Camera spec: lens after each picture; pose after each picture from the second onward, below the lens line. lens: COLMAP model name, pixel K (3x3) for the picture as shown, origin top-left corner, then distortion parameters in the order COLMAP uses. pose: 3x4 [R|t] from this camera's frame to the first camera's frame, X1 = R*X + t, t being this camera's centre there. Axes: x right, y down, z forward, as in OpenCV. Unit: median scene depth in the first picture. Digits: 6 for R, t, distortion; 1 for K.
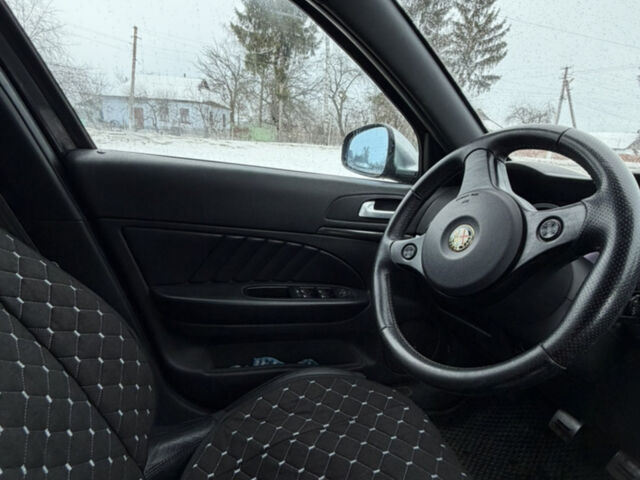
lens RADIAL K [[608.3, 0, 322.0], [0, 608.3, 231.6], [0, 0, 1]] dist [0.102677, -0.187448]
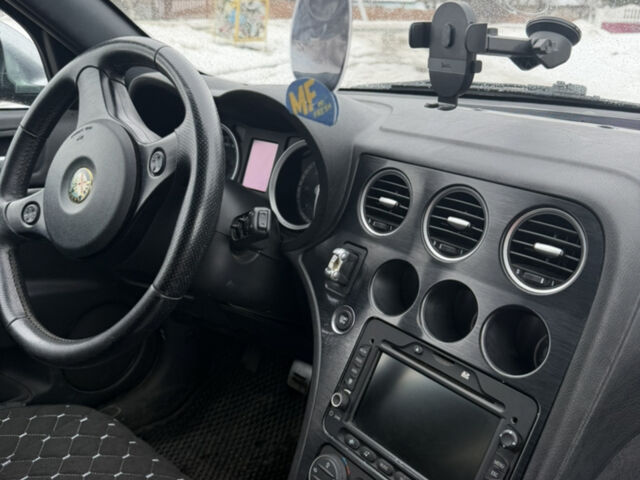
lens RADIAL K [[634.0, 0, 305.3], [0, 634.0, 240.5], [0, 0, 1]] dist [0.113558, -0.204224]
pose [[0.801131, -0.222809, 0.555468, -0.027915], [0.163875, 0.974313, 0.154463, -0.000433], [-0.575616, -0.032718, 0.817065, 0.180537]]
